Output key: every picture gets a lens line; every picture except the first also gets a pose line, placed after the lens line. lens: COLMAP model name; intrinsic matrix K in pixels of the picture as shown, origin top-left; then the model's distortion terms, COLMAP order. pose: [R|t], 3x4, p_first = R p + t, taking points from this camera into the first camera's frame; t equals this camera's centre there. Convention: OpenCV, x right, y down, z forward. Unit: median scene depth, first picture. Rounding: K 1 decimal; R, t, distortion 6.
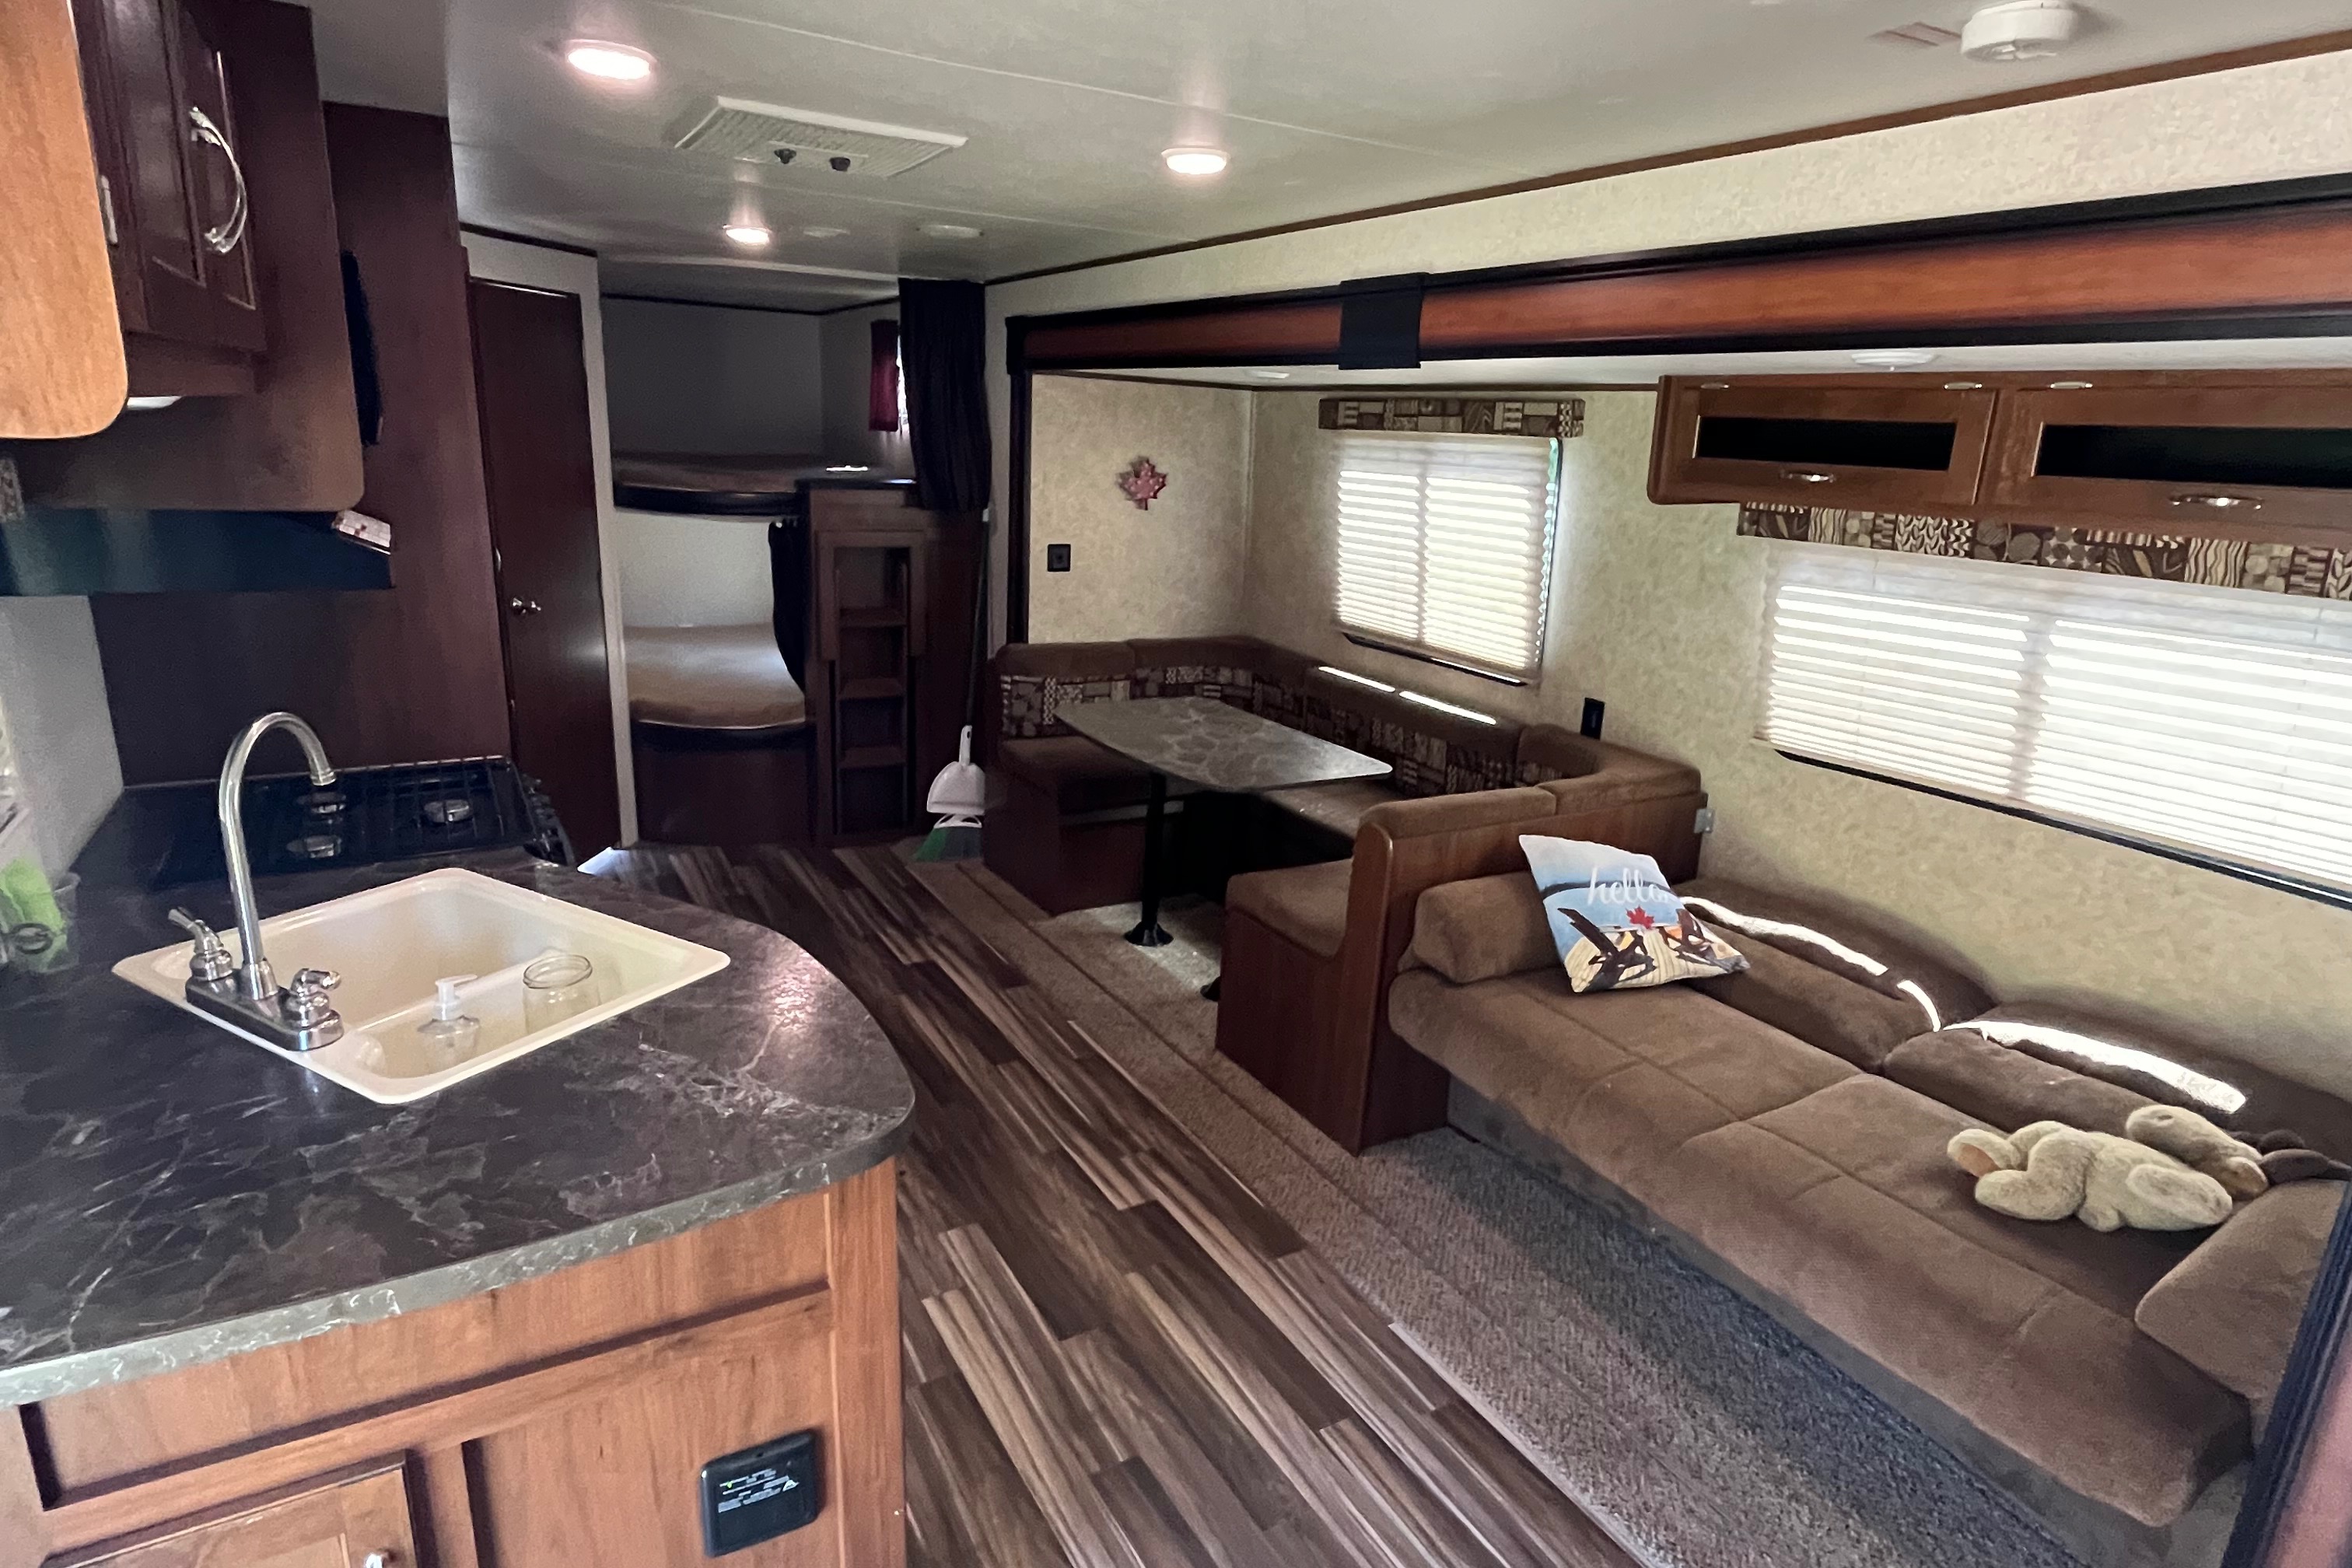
lens RADIAL K [[1276.4, 0, 1178.9], [0, 1276.4, 775.7], [0, 0, 1]] dist [-0.002011, -0.000462]
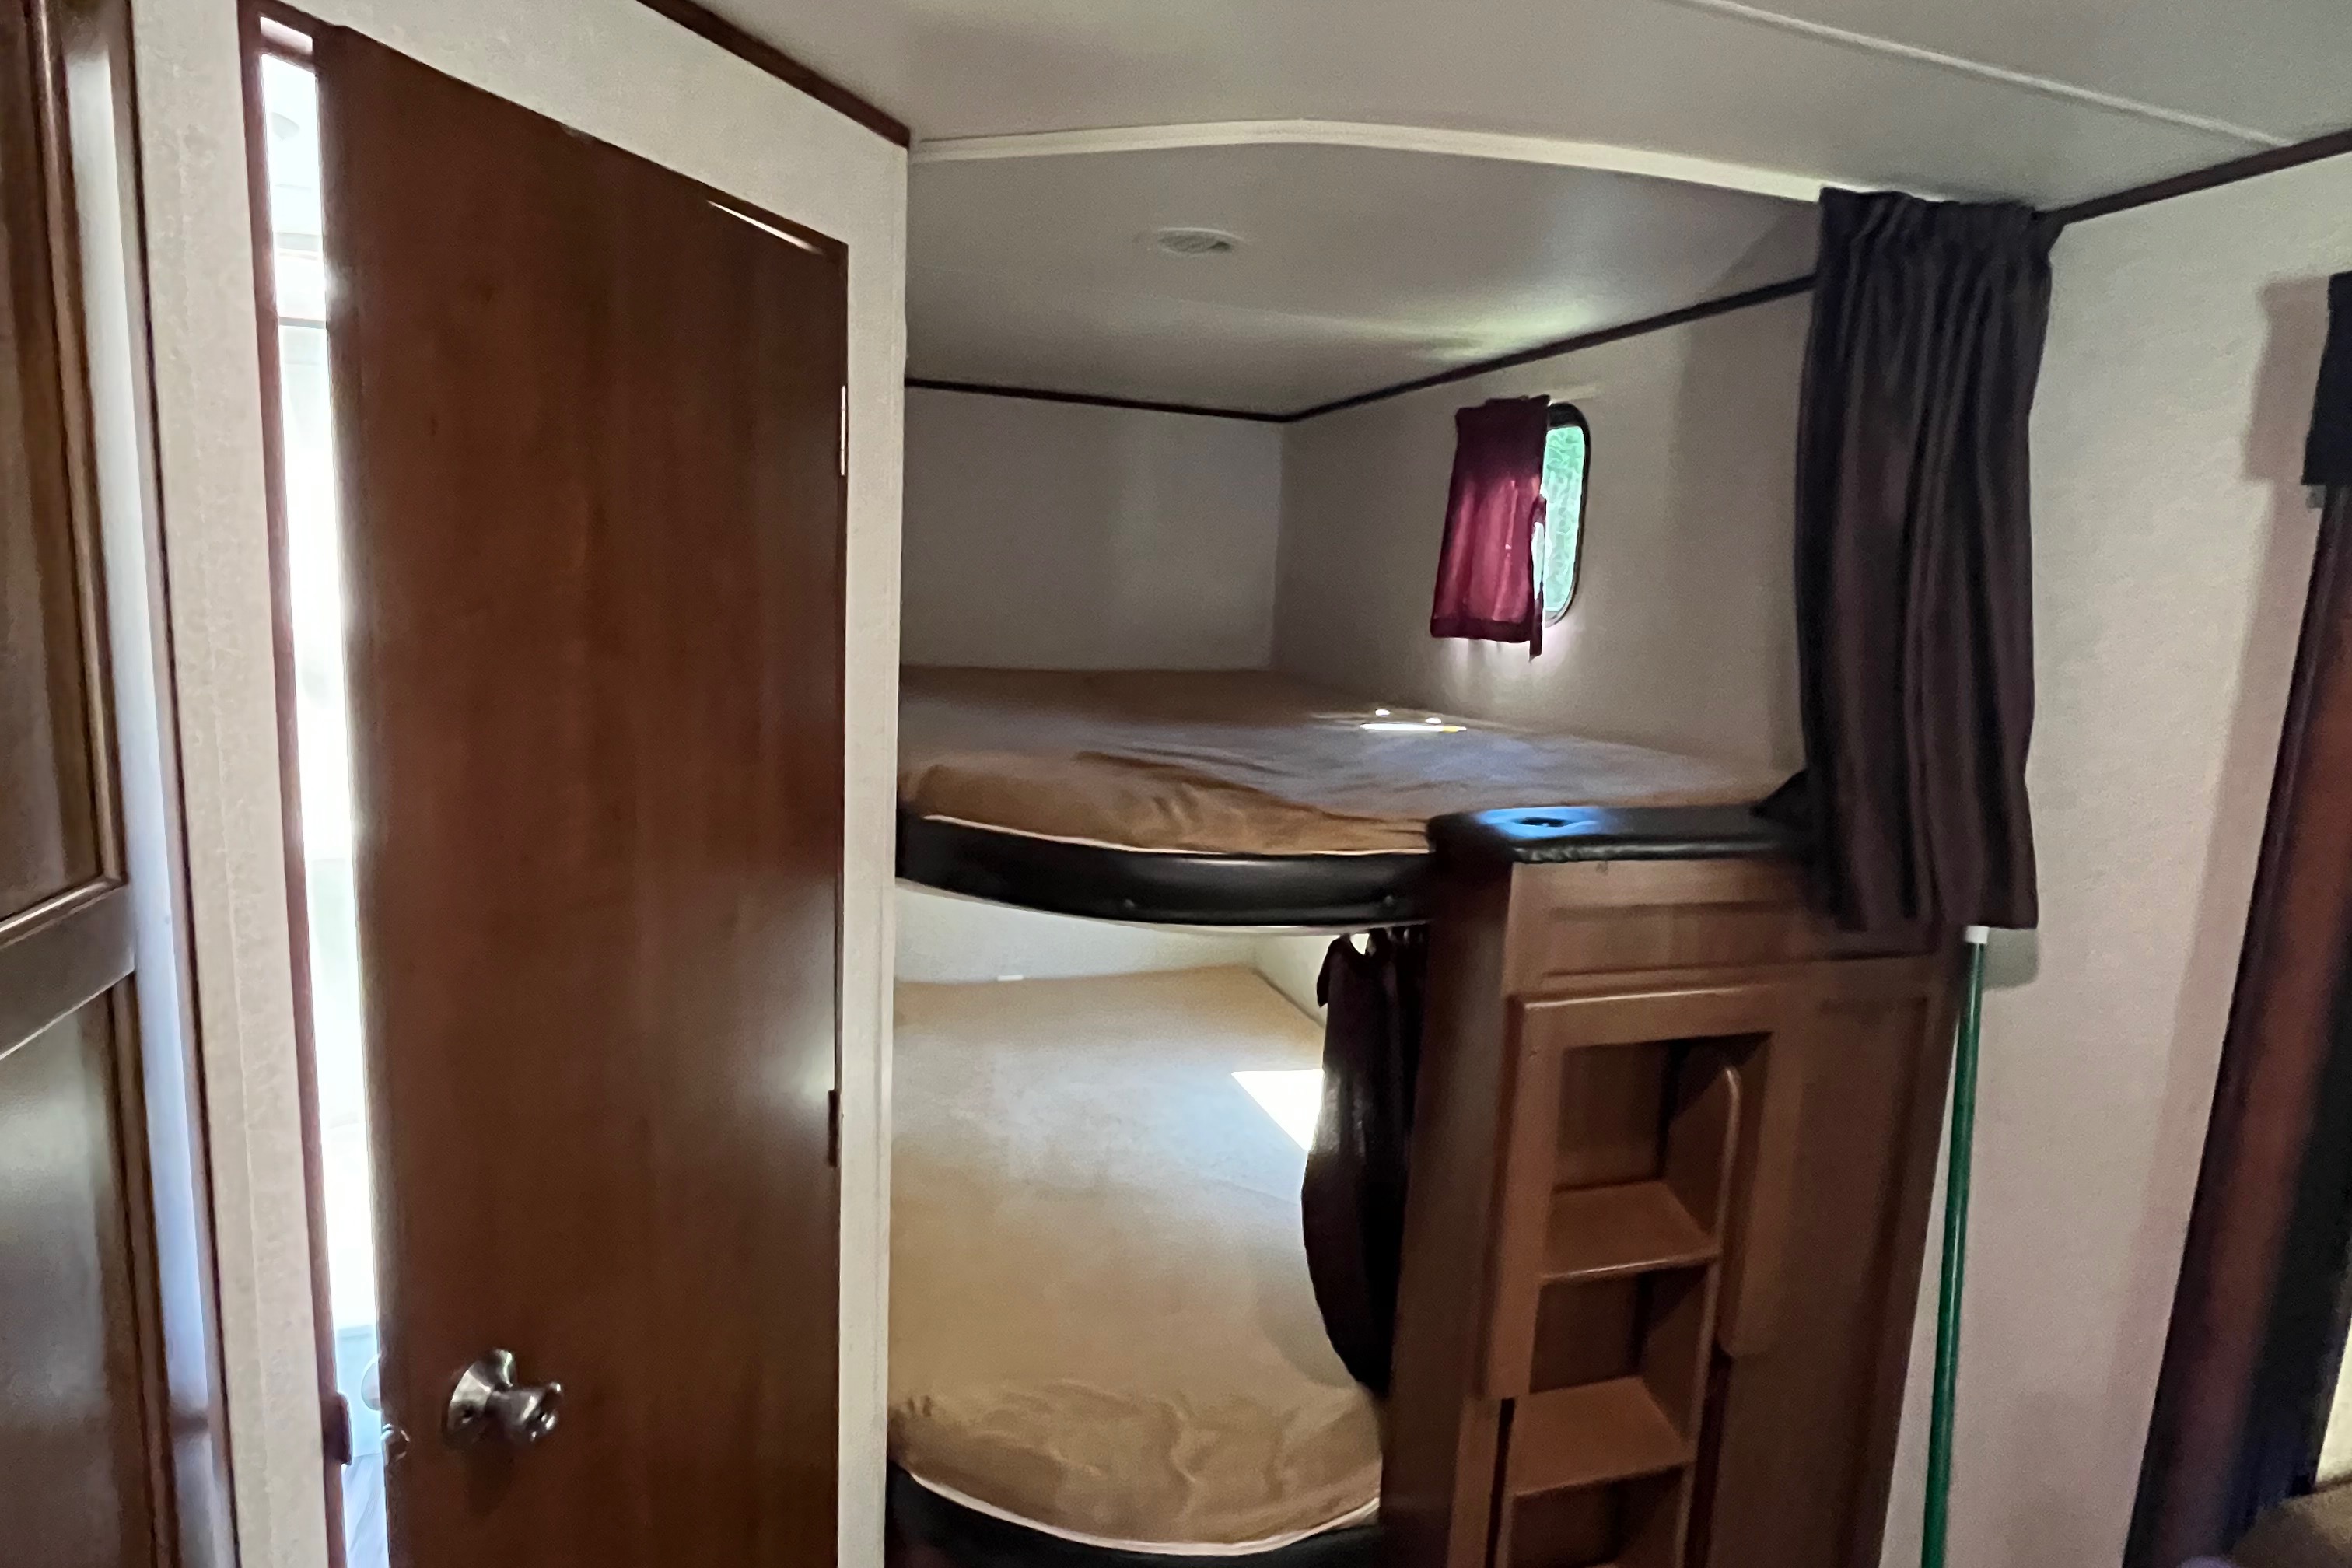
lens RADIAL K [[1276.4, 0, 1171.7], [0, 1276.4, 792.0], [0, 0, 1]] dist [-0.002011, -0.000462]
pose [[0.980176, 0.034092, -0.195174, -0.298797], [-0.058143, 0.991207, -0.118861, -0.193095], [0.189406, 0.127853, 0.973539, 0.668119]]
